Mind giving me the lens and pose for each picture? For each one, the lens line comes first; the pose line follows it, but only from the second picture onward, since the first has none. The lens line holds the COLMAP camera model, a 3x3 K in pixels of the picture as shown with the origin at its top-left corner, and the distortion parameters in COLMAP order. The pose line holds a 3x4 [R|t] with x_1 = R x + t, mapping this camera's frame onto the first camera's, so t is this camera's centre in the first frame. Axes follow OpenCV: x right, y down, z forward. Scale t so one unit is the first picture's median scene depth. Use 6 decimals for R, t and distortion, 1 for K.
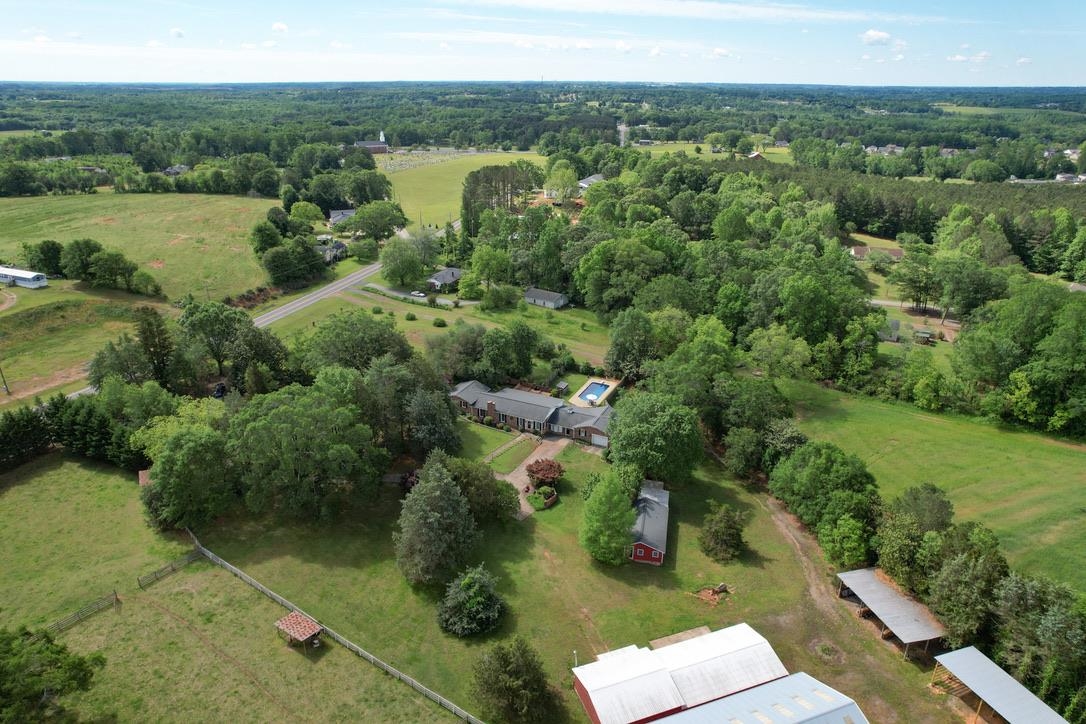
lens RADIAL K [[693.1, 0, 543.0], [0, 693.1, 362.0], [0, 0, 1]] dist [-0.055811, 0.042016]
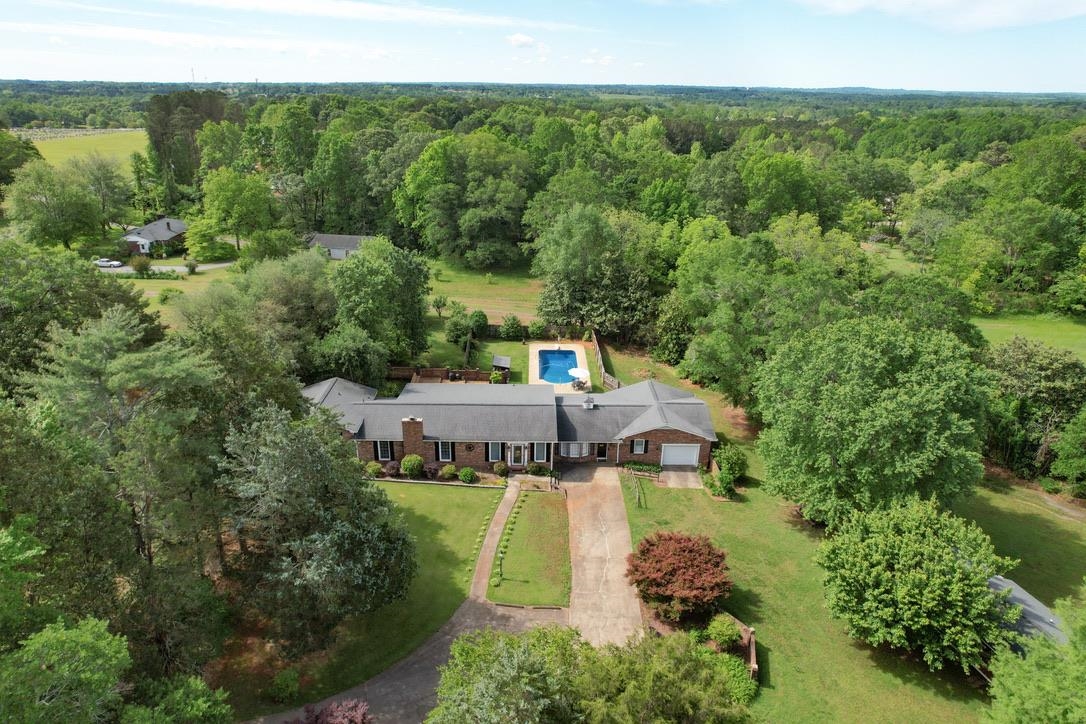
lens RADIAL K [[692.3, 0, 543.0], [0, 692.3, 362.0], [0, 0, 1]] dist [-0.068049, 0.040488]
pose [[0.900291, -0.157779, 0.405686, -0.111815], [0.158189, 0.986865, 0.032761, 0.017073], [-0.405527, 0.034680, 0.913425, 0.417718]]
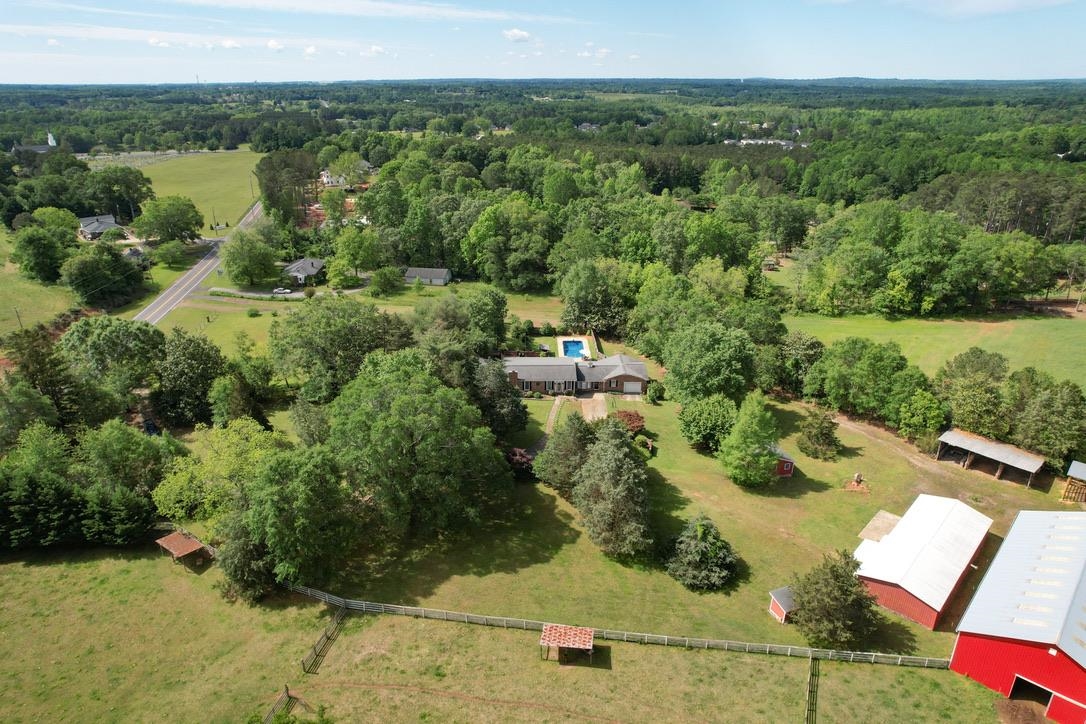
lens RADIAL K [[692.3, 0, 543.0], [0, 692.3, 362.0], [0, 0, 1]] dist [-0.068049, 0.040488]
pose [[0.897568, -0.176408, 0.404045, -0.276983], [0.175129, 0.983714, 0.040454, 0.011438], [-0.404601, 0.034449, 0.913844, 0.108755]]
